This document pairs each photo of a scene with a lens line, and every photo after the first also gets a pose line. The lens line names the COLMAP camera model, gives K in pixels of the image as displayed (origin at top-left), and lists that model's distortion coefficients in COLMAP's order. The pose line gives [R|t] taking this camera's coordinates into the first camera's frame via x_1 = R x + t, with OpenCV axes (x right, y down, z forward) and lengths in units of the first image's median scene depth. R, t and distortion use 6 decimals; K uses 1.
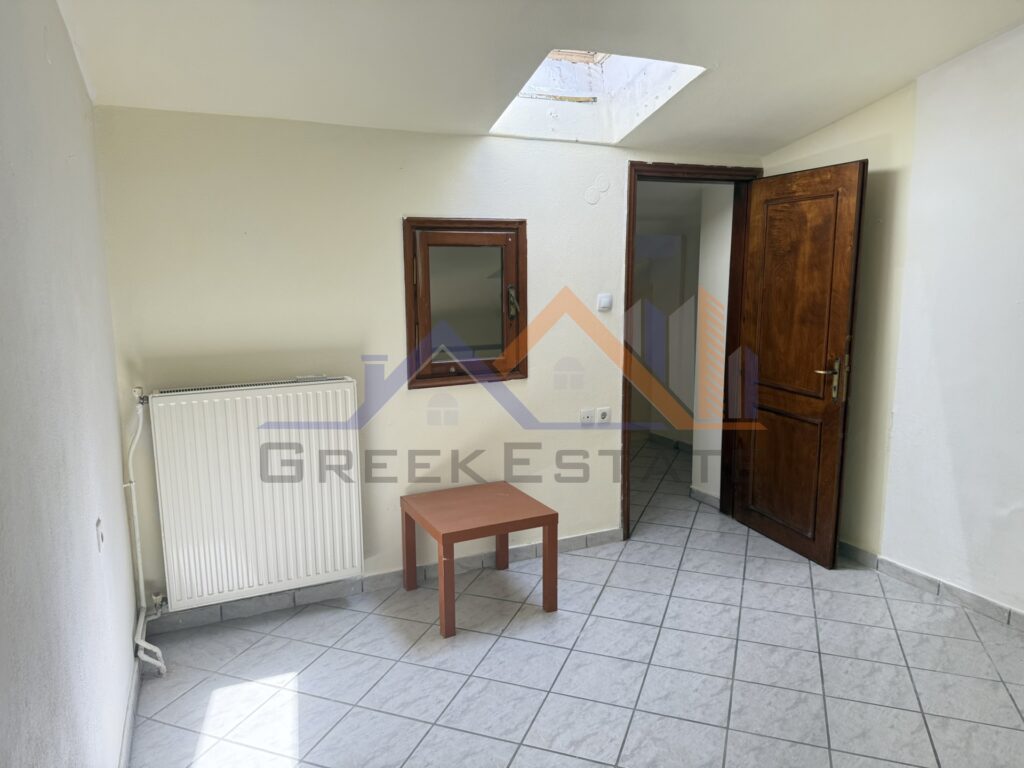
lens RADIAL K [[718.3, 0, 512.5], [0, 718.3, 389.4], [0, 0, 1]] dist [0.109827, -0.151104]
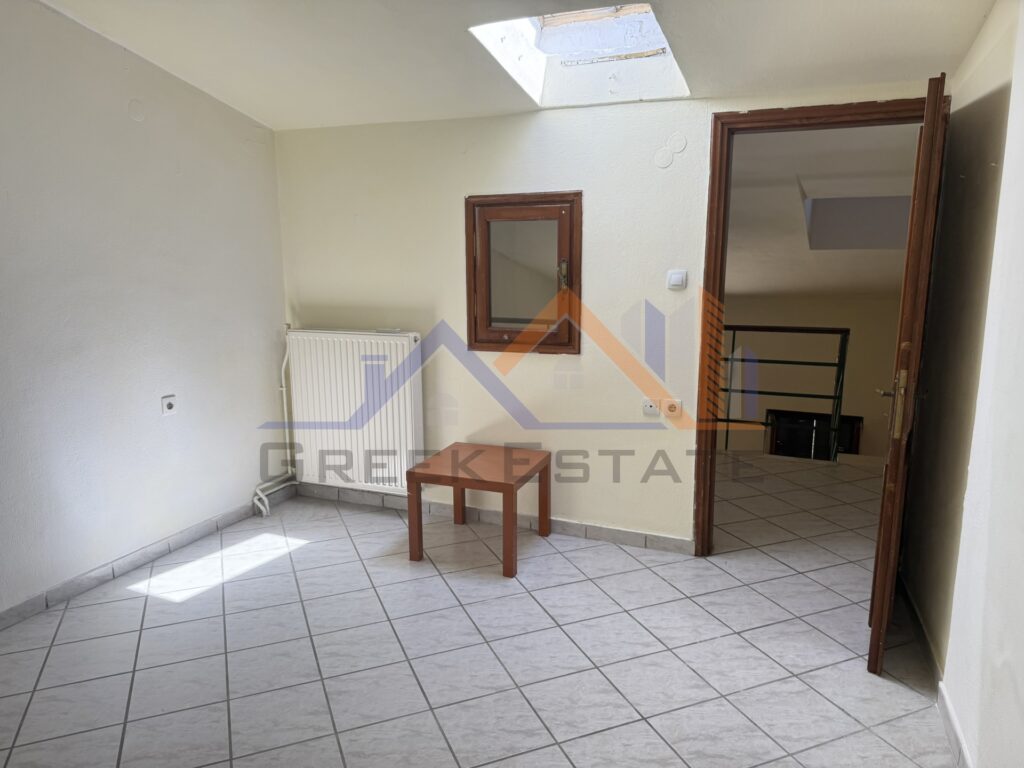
lens RADIAL K [[718.3, 0, 512.5], [0, 718.3, 389.4], [0, 0, 1]] dist [0.109827, -0.151104]
pose [[0.675131, 0.147452, -0.722811, 0.705689], [-0.123238, 0.988595, 0.086562, -0.043592], [0.727331, 0.030637, 0.685603, 0.270961]]
